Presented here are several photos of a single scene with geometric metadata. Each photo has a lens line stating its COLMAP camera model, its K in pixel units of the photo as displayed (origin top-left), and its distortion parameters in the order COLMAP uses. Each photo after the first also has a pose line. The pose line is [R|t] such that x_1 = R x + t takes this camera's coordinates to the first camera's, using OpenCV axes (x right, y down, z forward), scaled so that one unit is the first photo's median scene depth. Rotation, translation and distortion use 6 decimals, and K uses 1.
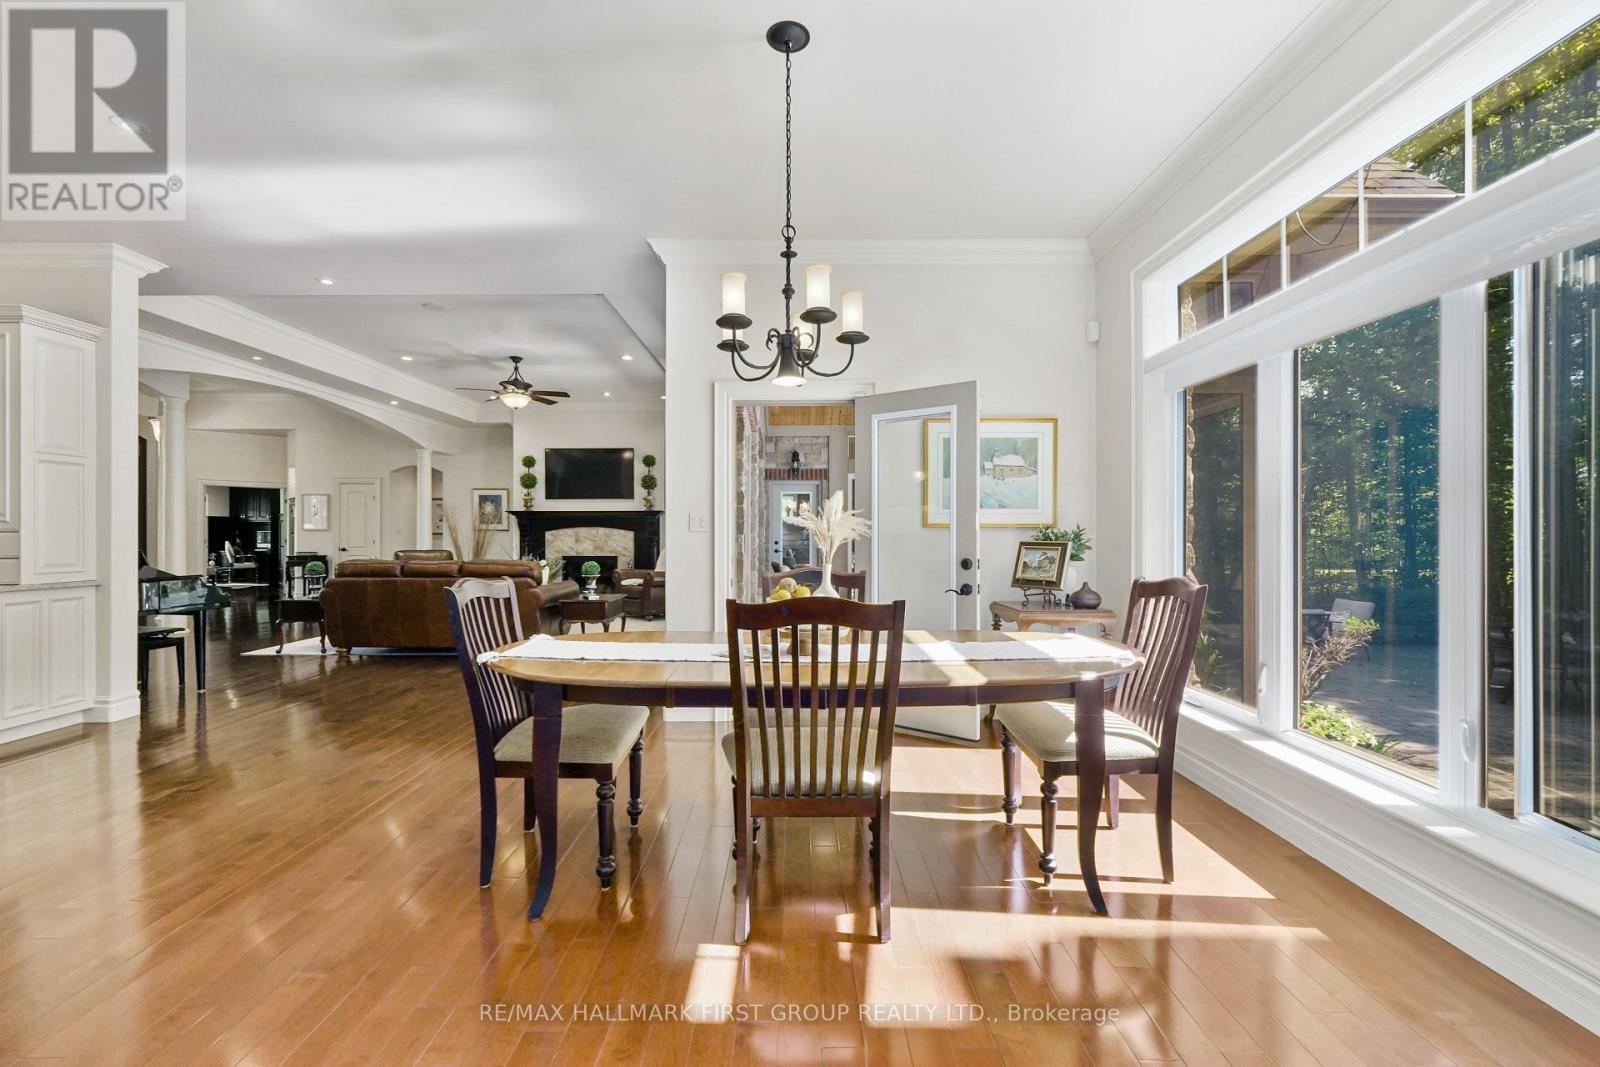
lens RADIAL K [[670.0, 0, 796.8], [0, 670.0, 532.2], [0, 0, 1]] dist [-0.001238, -0.000210]
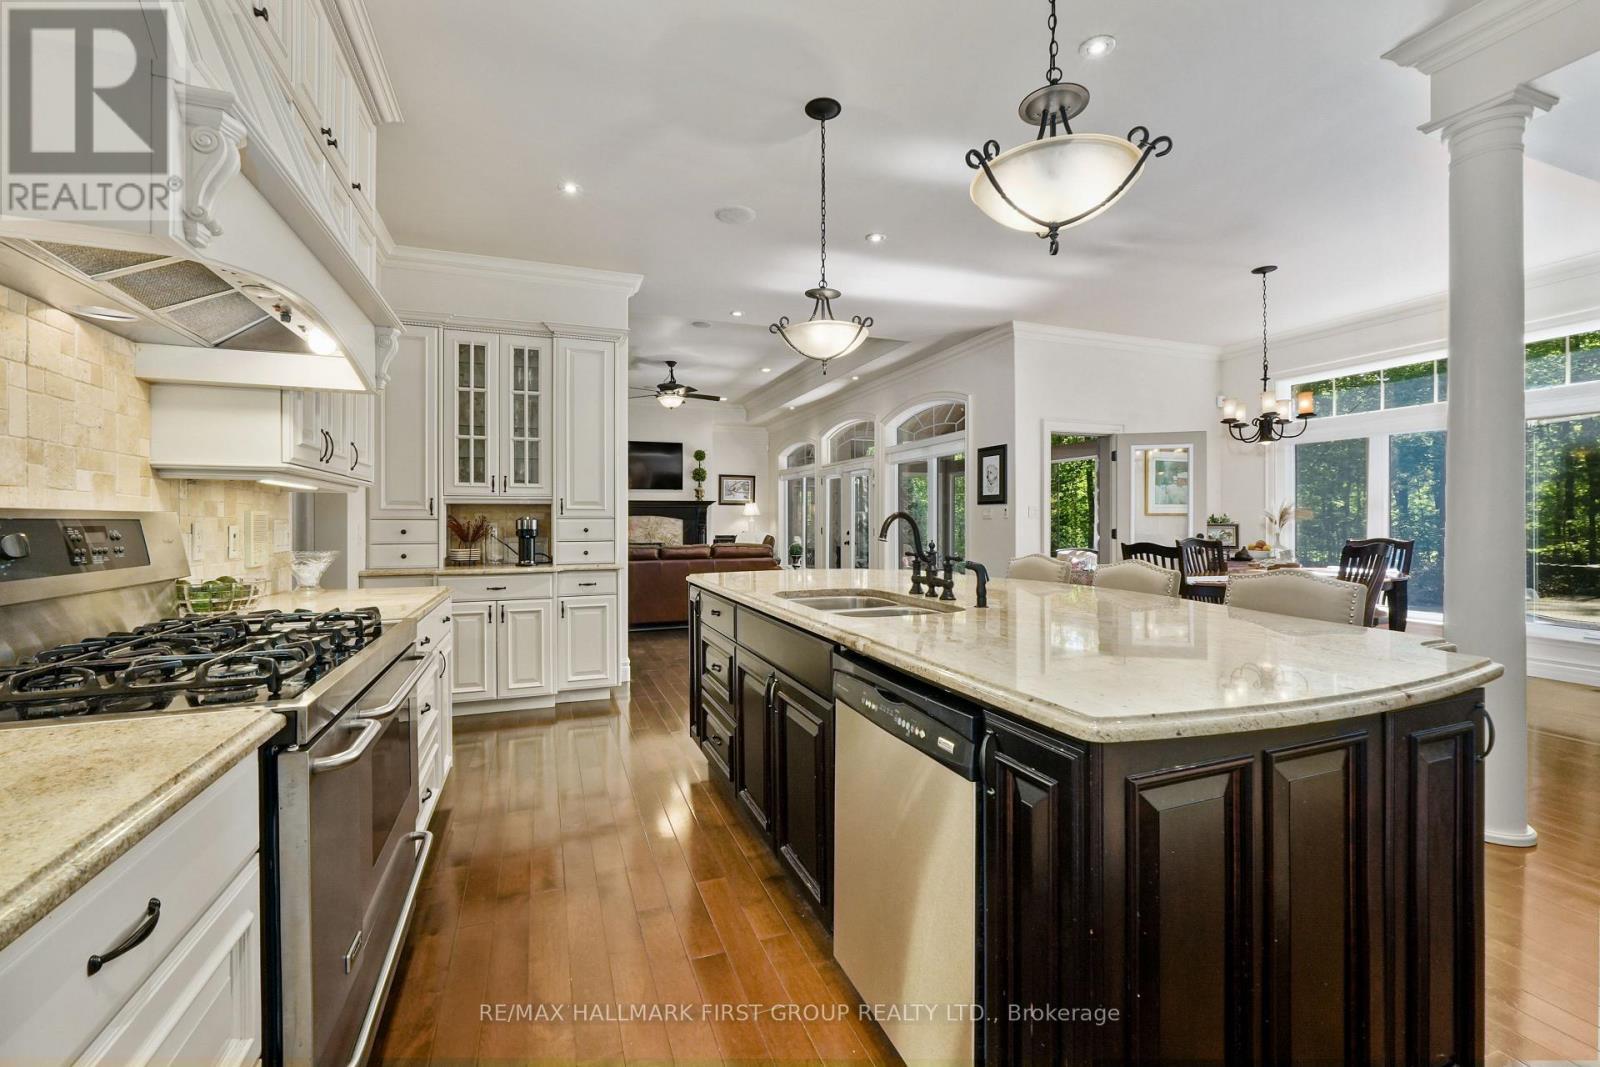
lens RADIAL K [[670.0, 0, 800.4], [0, 670.0, 526.2], [0, 0, 1]] dist [-0.001238, -0.000210]
pose [[0.928938, -0.004659, 0.370205, -1.048811], [0.002139, 0.999972, 0.007217, 0.004683], [-0.370228, -0.005913, 0.928922, -0.178725]]
